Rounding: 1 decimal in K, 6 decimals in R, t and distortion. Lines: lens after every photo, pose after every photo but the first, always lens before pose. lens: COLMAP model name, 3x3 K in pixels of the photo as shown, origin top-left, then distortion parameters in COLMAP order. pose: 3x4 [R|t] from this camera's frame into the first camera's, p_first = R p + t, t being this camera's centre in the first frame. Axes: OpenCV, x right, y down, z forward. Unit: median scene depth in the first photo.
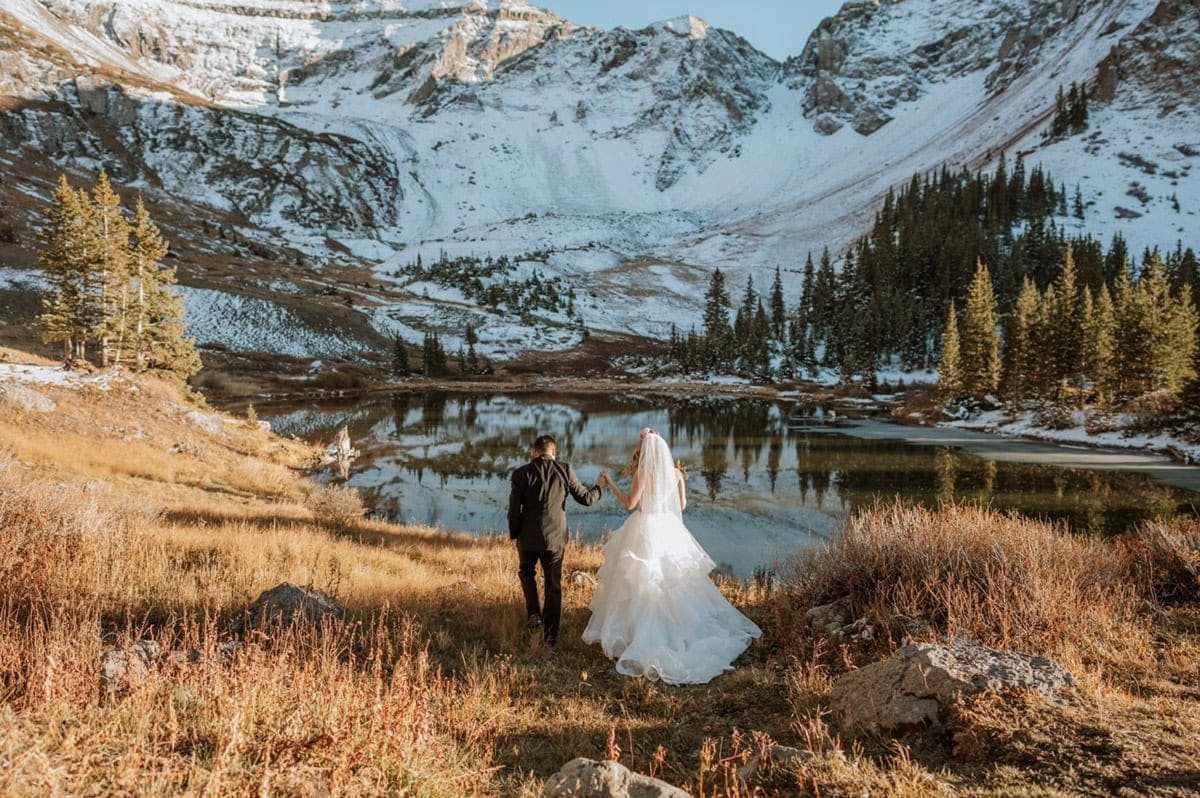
lens RADIAL K [[824.7, 0, 575.1], [0, 824.7, 404.6], [0, 0, 1]] dist [-0.034875, 0.049964]
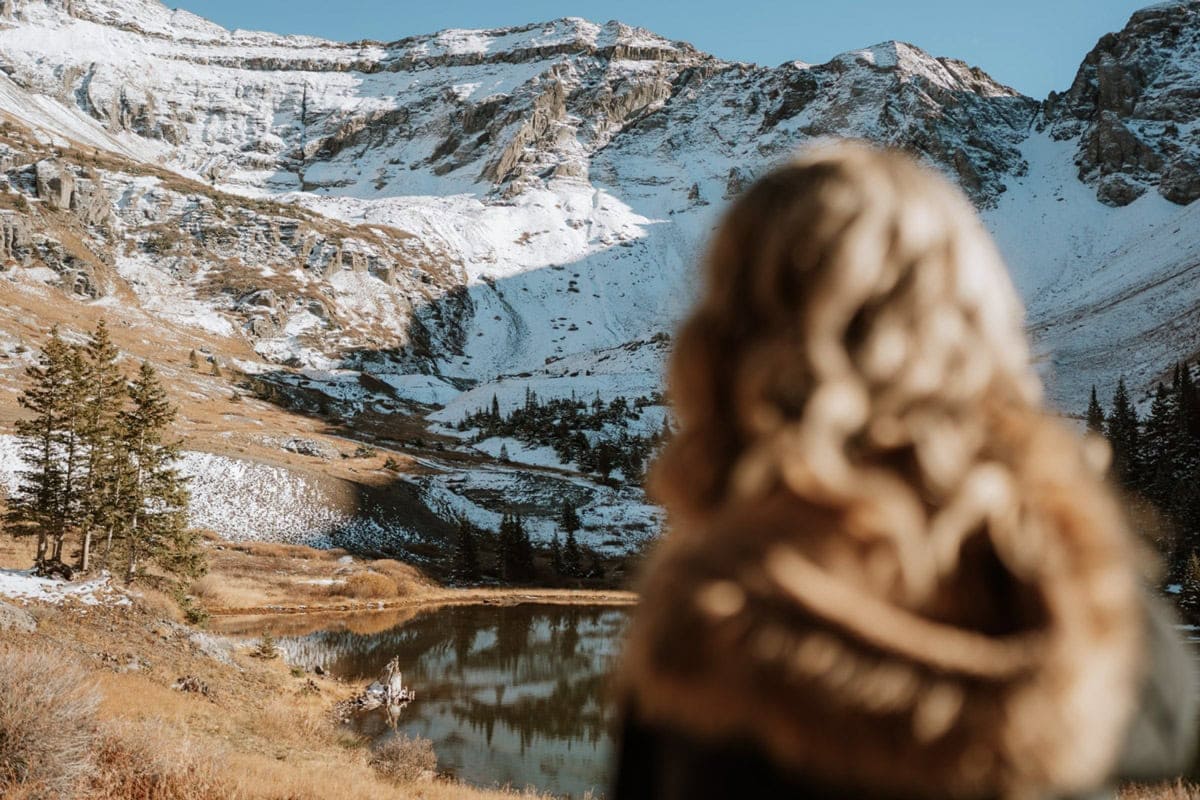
lens RADIAL K [[1269.9, 0, 566.1], [0, 1269.9, 401.7], [0, 0, 1]] dist [0.004907, 0.003362]
pose [[0.991863, -0.010257, -0.126896, 0.000641], [-0.011700, 0.985188, -0.171079, -0.000410], [0.126771, 0.171171, 0.977051, -0.008408]]
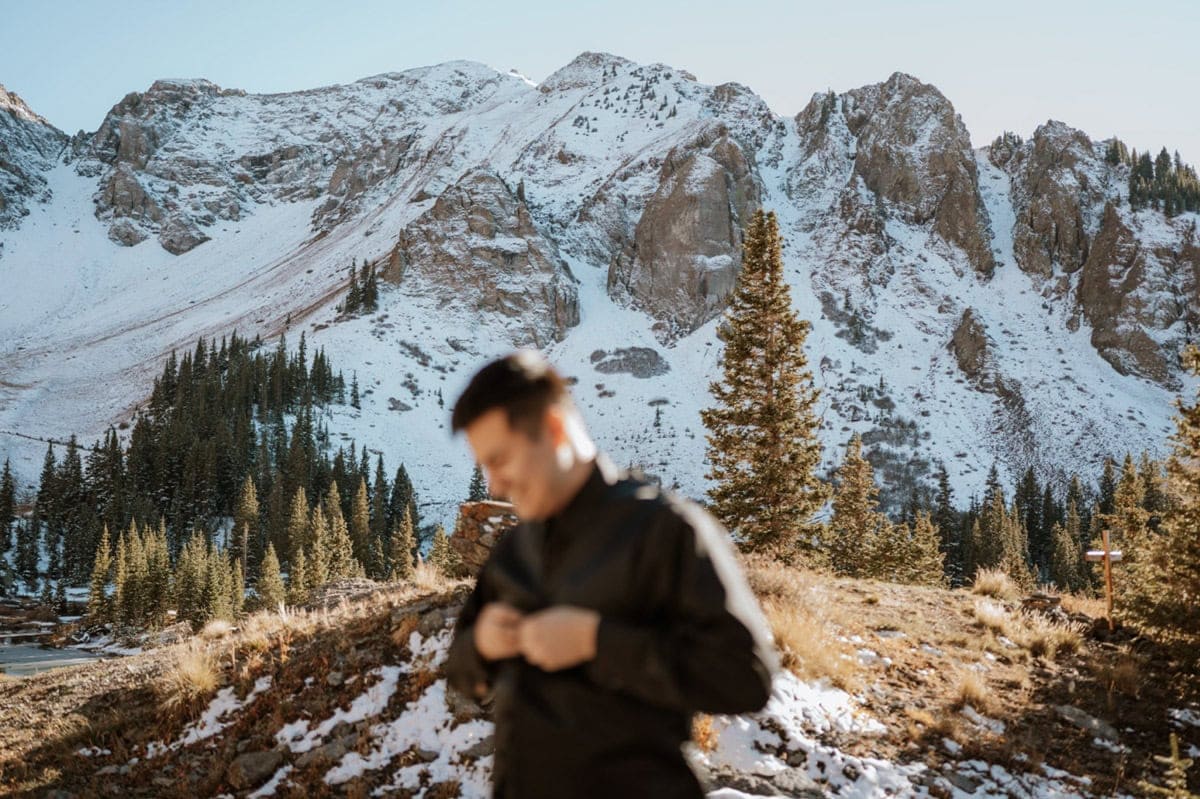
lens RADIAL K [[1206.9, 0, 576.7], [0, 1206.9, 379.4], [0, 0, 1]] dist [-0.001480, 0.010184]
pose [[0.804444, 0.071919, 0.589659, -0.013211], [0.032826, 0.985745, -0.165011, -0.007763], [-0.593121, 0.152098, 0.790616, -0.161770]]
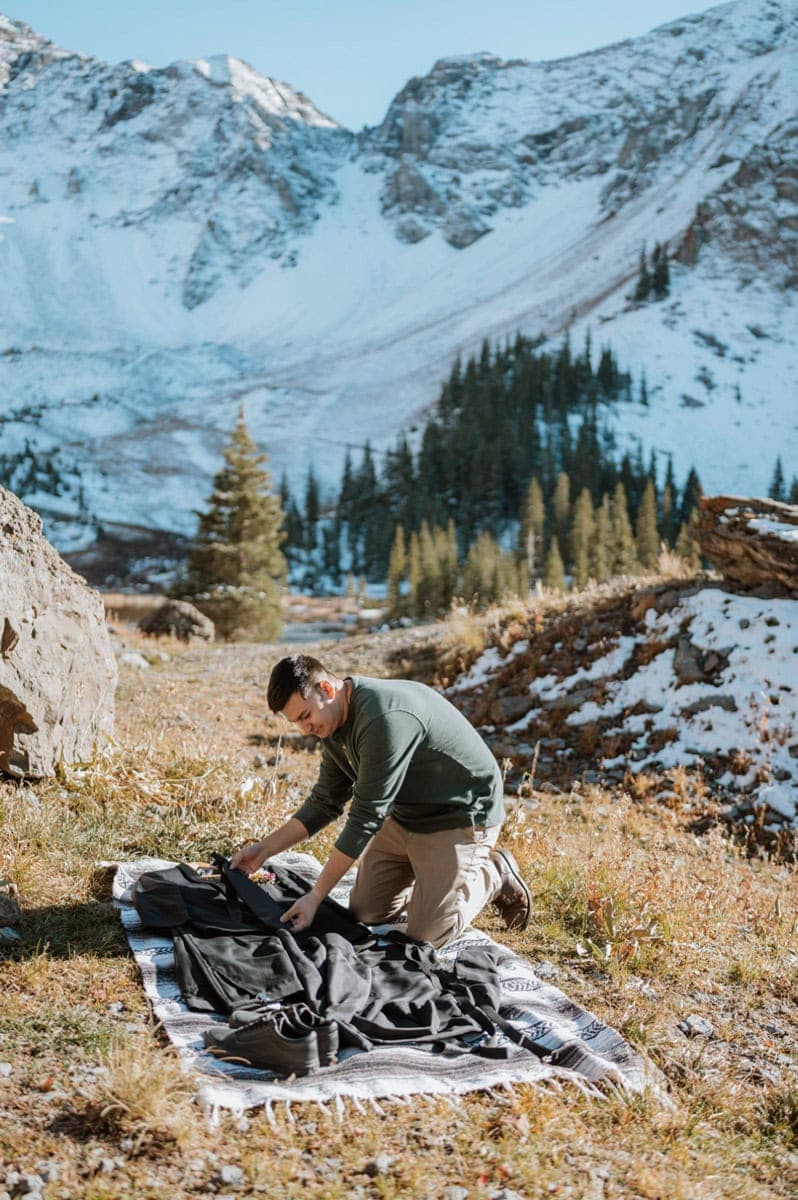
lens RADIAL K [[1265.3, 0, 368.1], [0, 1265.3, 623.2], [0, 0, 1]] dist [0.009491, 0.014557]
pose [[0.970922, -0.004294, 0.239356, -0.014390], [-0.000801, 0.999775, 0.021183, -0.007104], [-0.239393, -0.020759, 0.970701, -0.166695]]
